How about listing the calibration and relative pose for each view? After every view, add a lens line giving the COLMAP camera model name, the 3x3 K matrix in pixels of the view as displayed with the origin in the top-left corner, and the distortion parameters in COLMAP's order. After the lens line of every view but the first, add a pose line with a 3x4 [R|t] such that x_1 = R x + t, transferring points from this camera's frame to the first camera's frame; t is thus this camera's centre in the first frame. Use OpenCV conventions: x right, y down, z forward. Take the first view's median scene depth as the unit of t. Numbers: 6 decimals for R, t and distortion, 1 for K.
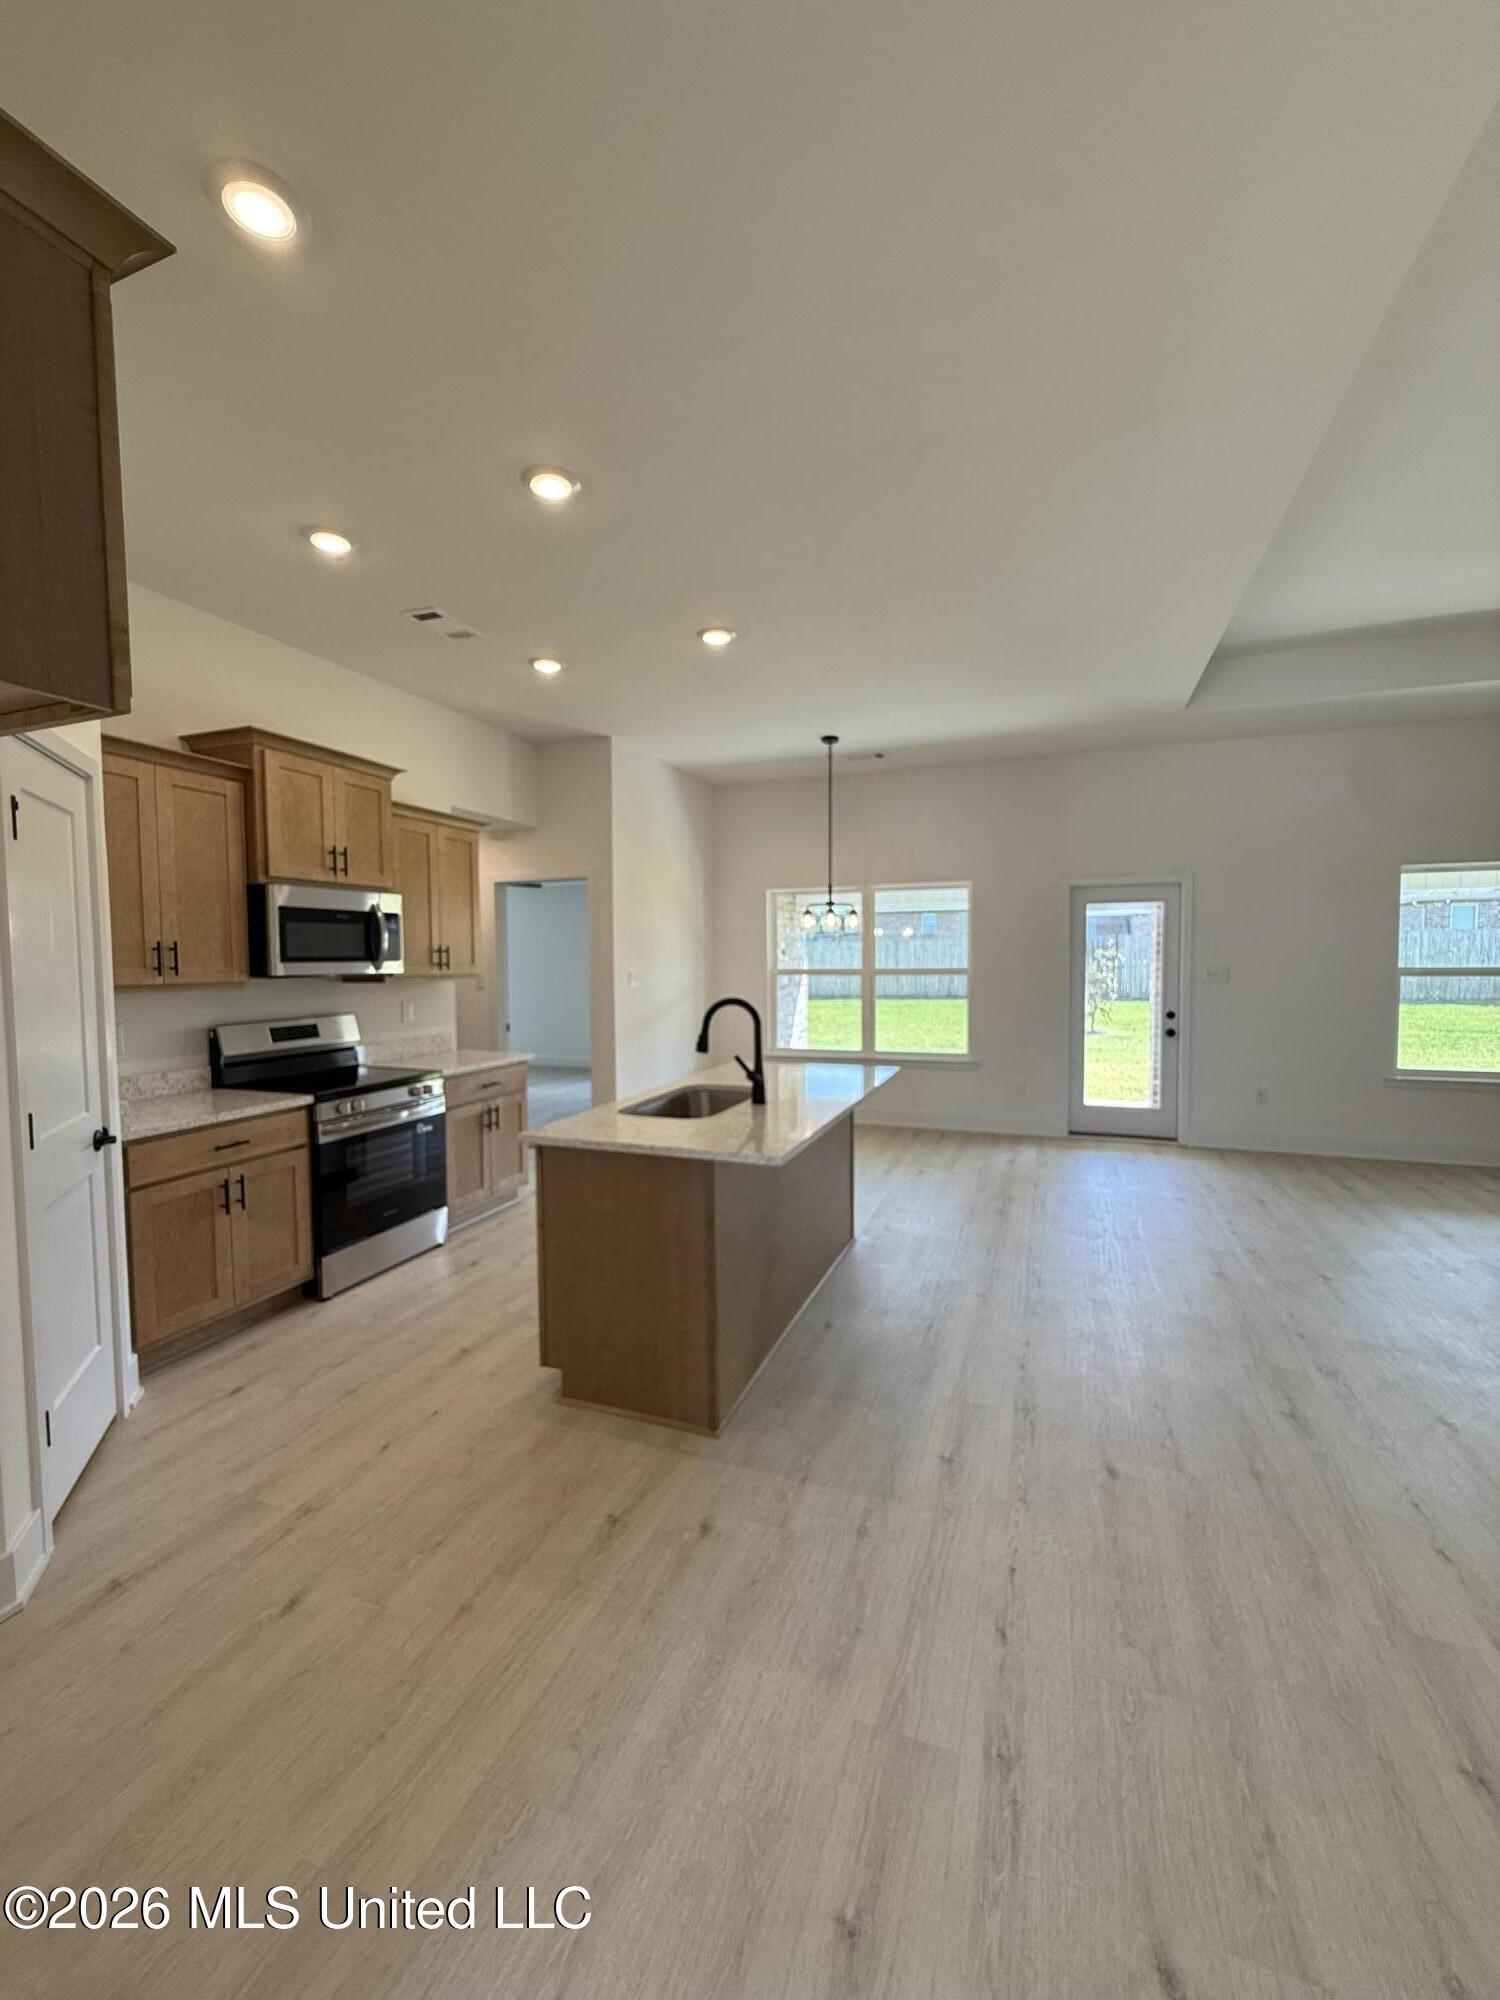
lens RADIAL K [[801.5, 0, 746.4], [0, 801.5, 997.3], [0, 0, 1]] dist [0.000551, 0.000036]
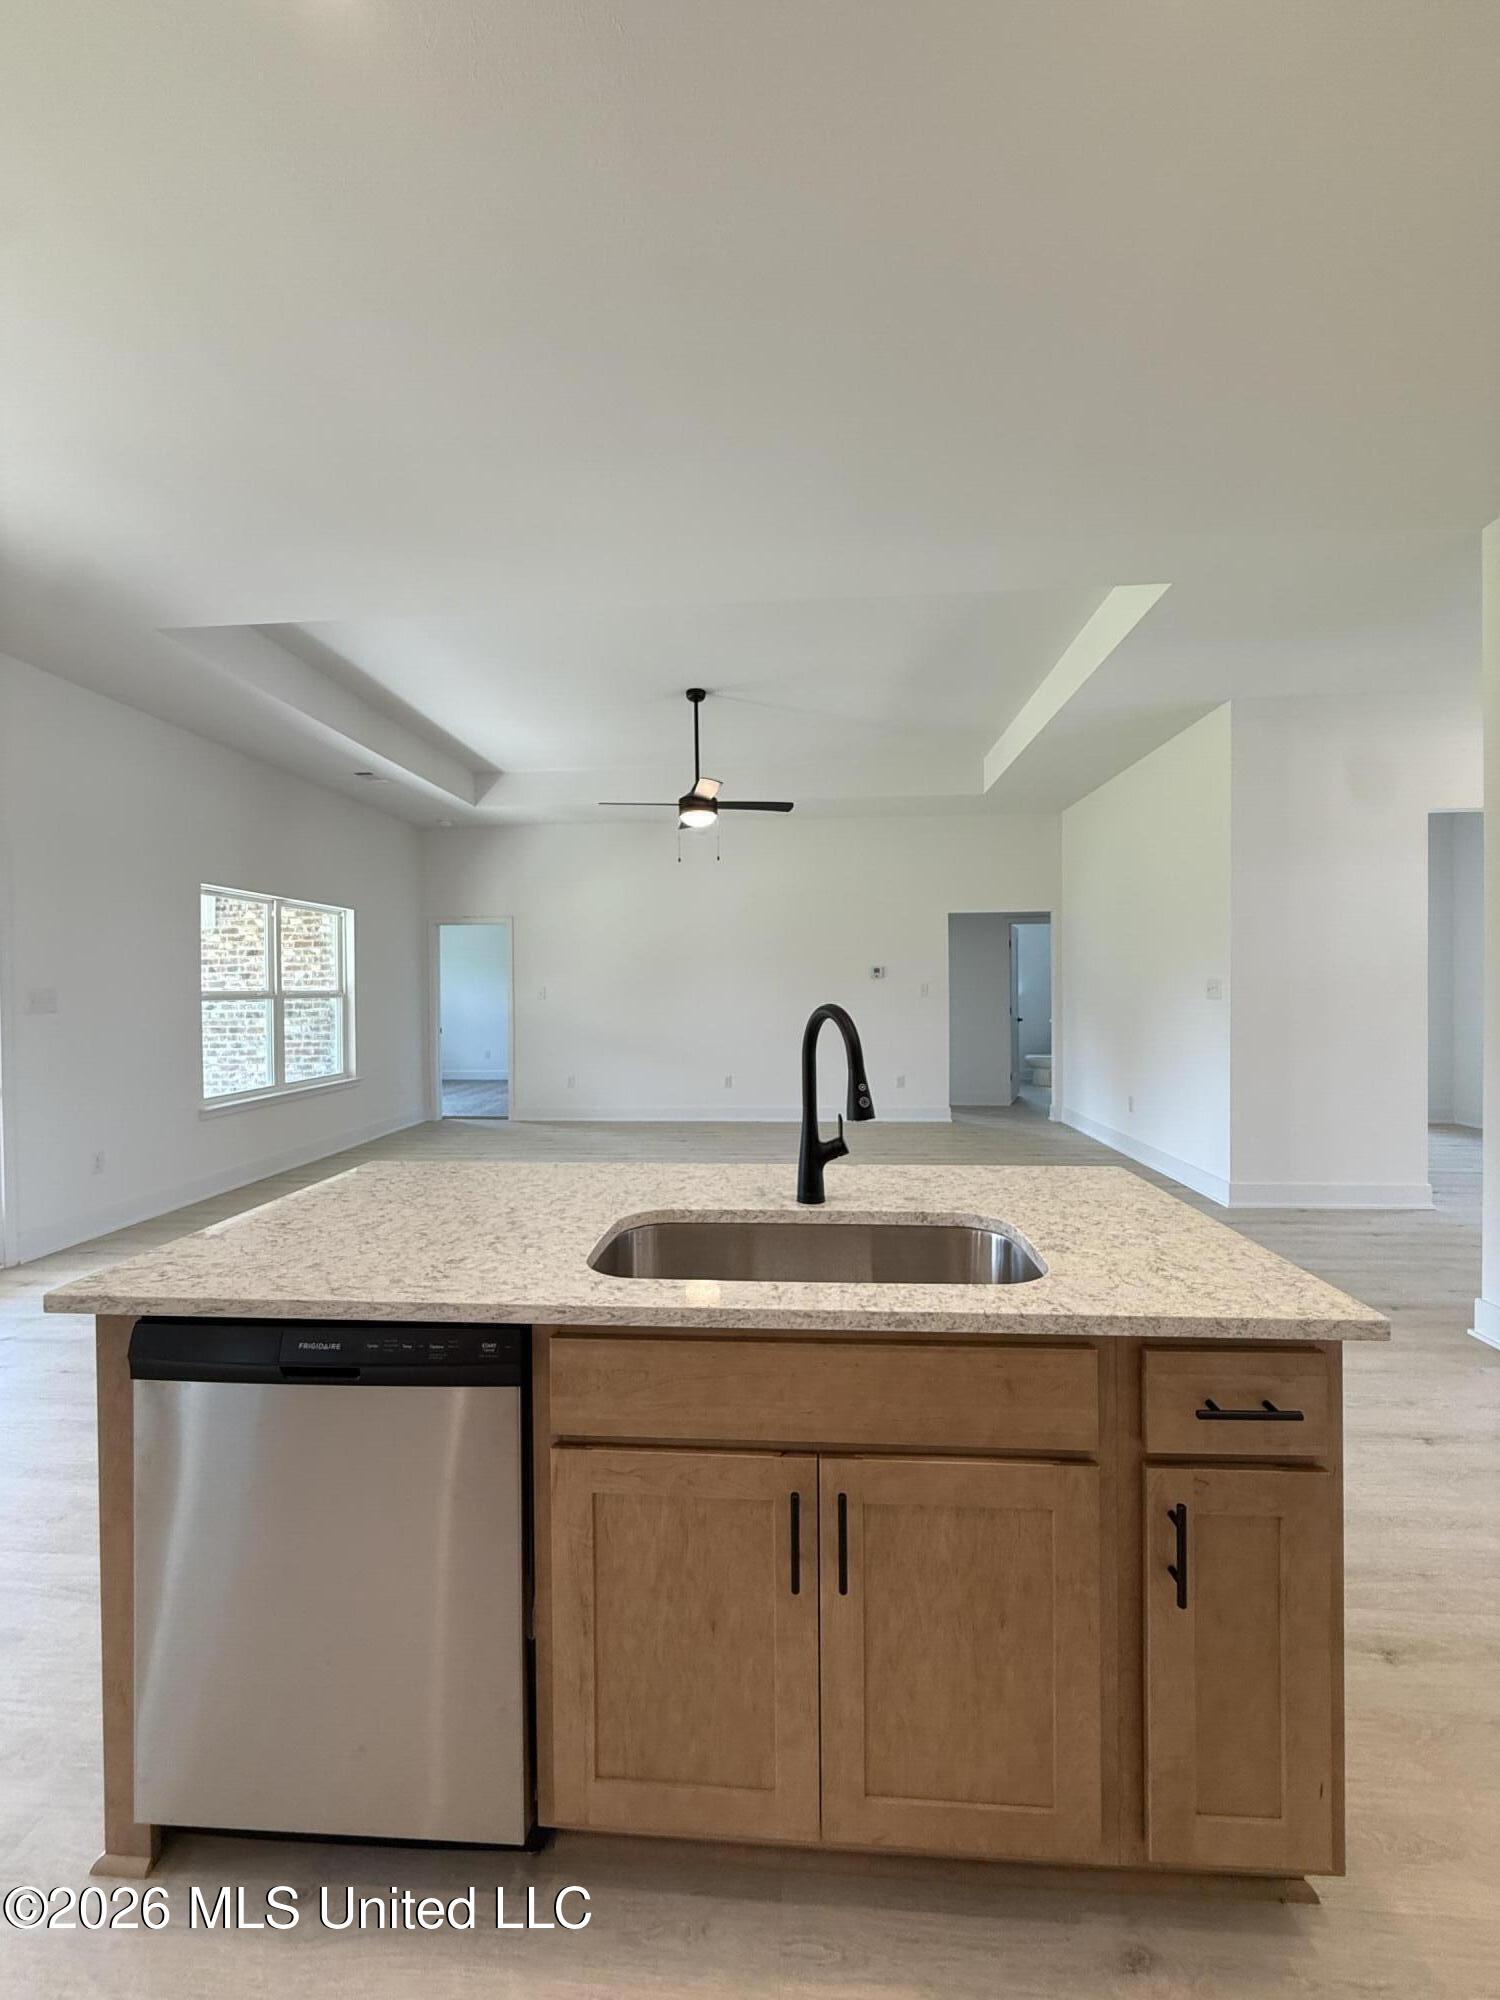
lens RADIAL K [[801.5, 0, 747.4], [0, 801.5, 993.4], [0, 0, 1]] dist [0.000551, 0.000036]
pose [[-0.284727, 0.005296, 0.958594, -0.450172], [0.058163, 0.998238, 0.011761, -0.014769], [-0.956842, 0.059104, -0.284533, 1.091897]]
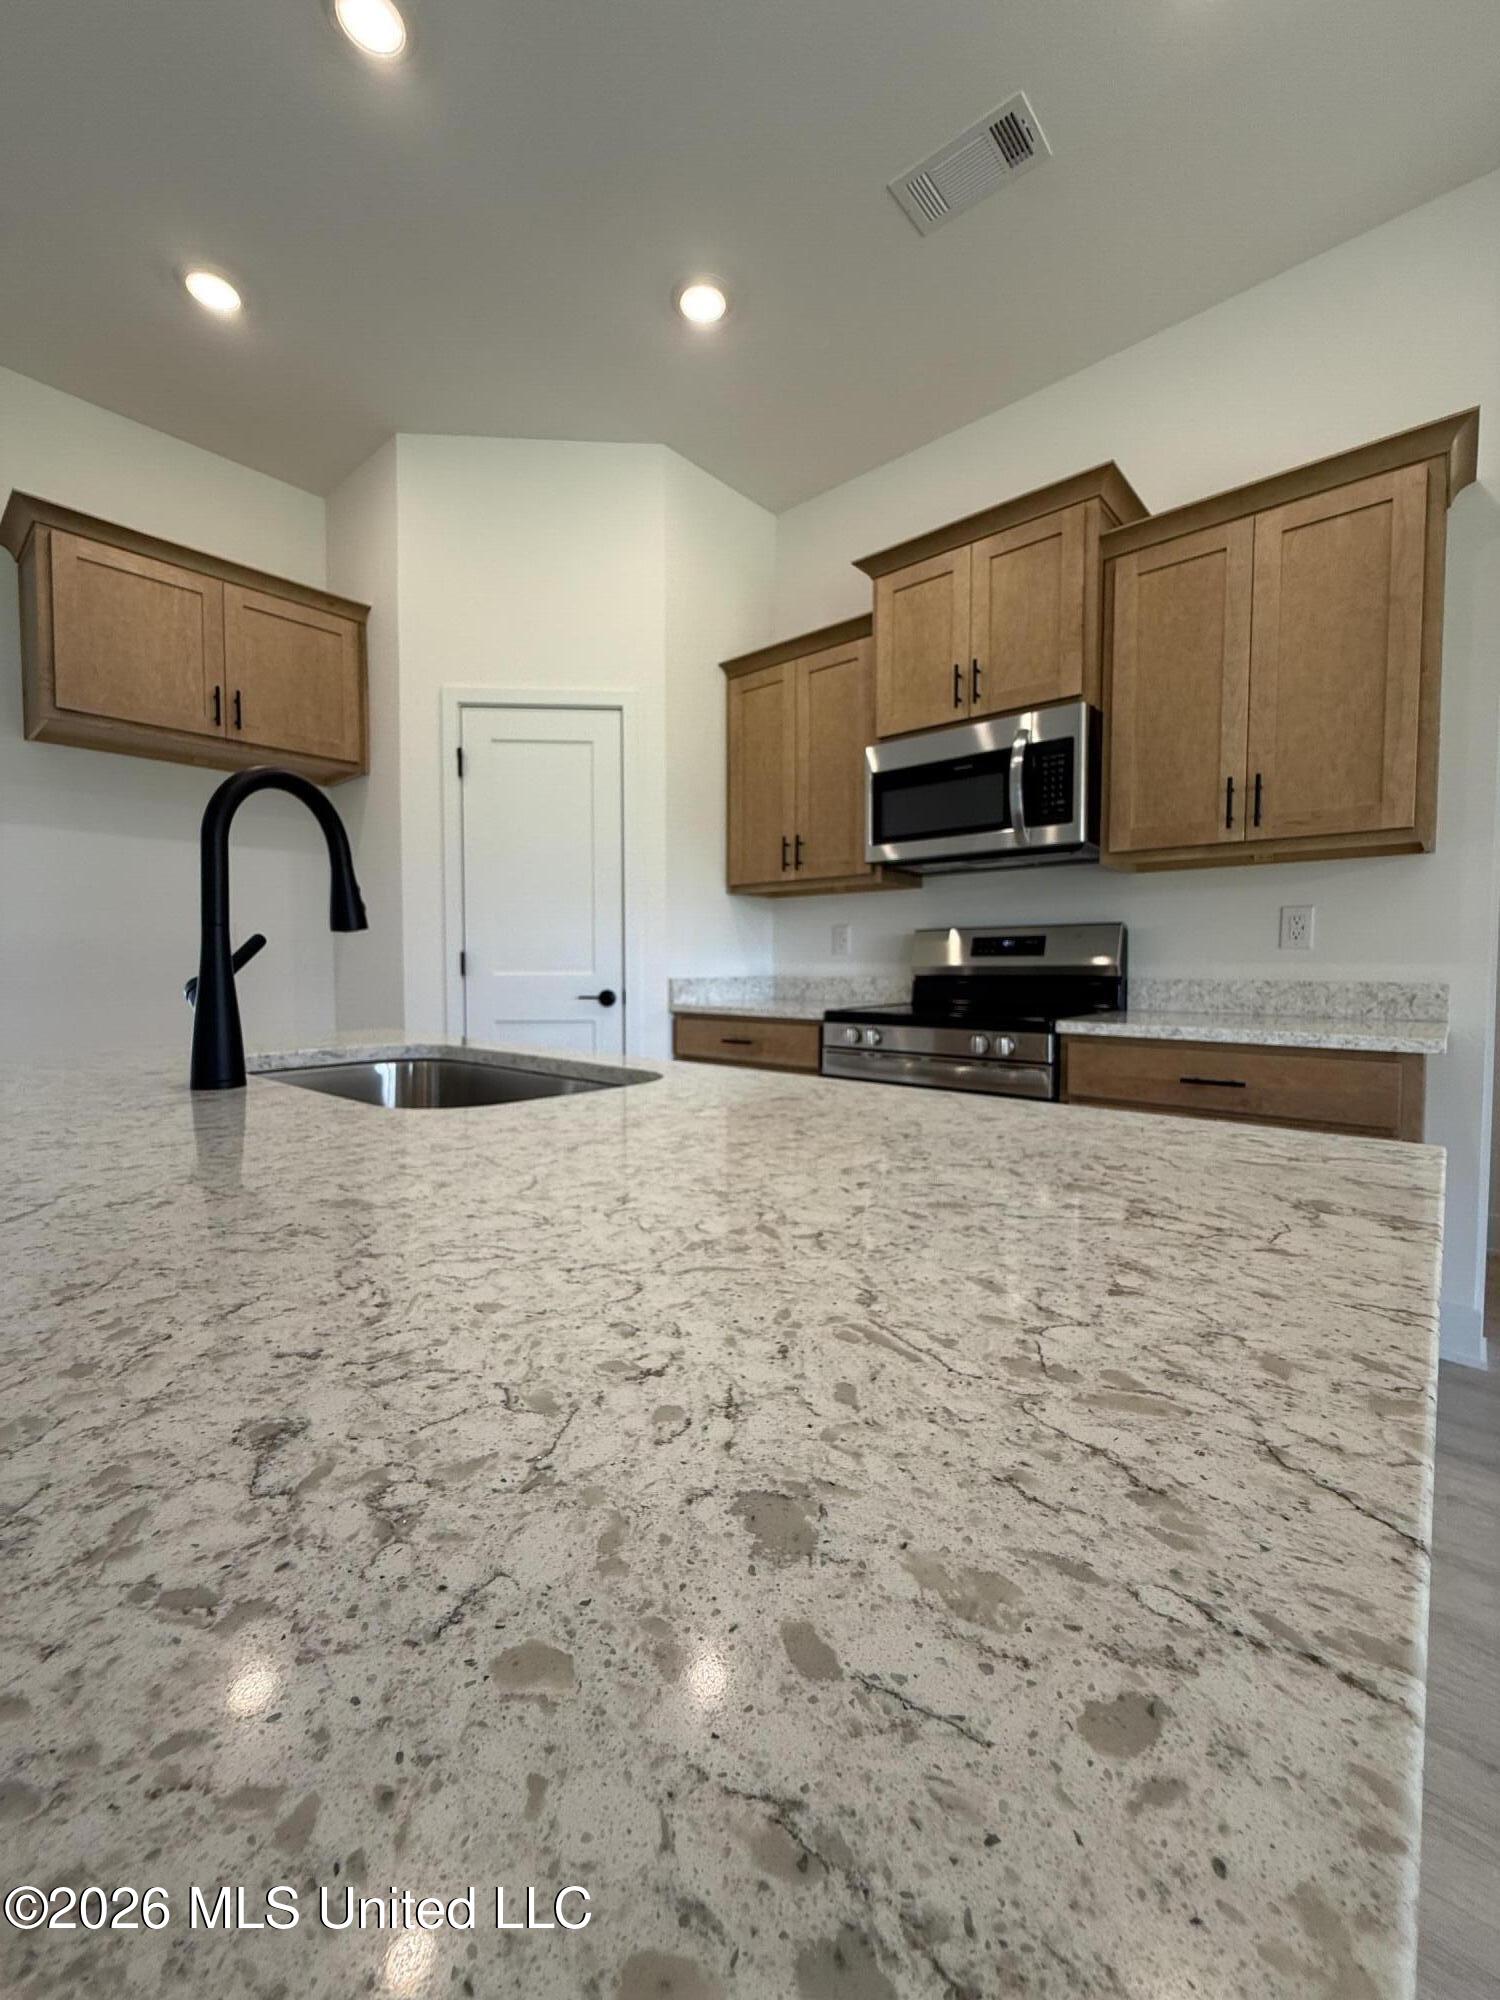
lens RADIAL K [[801.5, 0, 750.3], [0, 801.5, 997.2], [0, 0, 1]] dist [0.000551, 0.000036]
pose [[-0.349997, 0.046848, -0.935578, 0.218511], [-0.042908, 0.996899, 0.065970, 0.061120], [0.935767, 0.063233, -0.346902, 1.203153]]
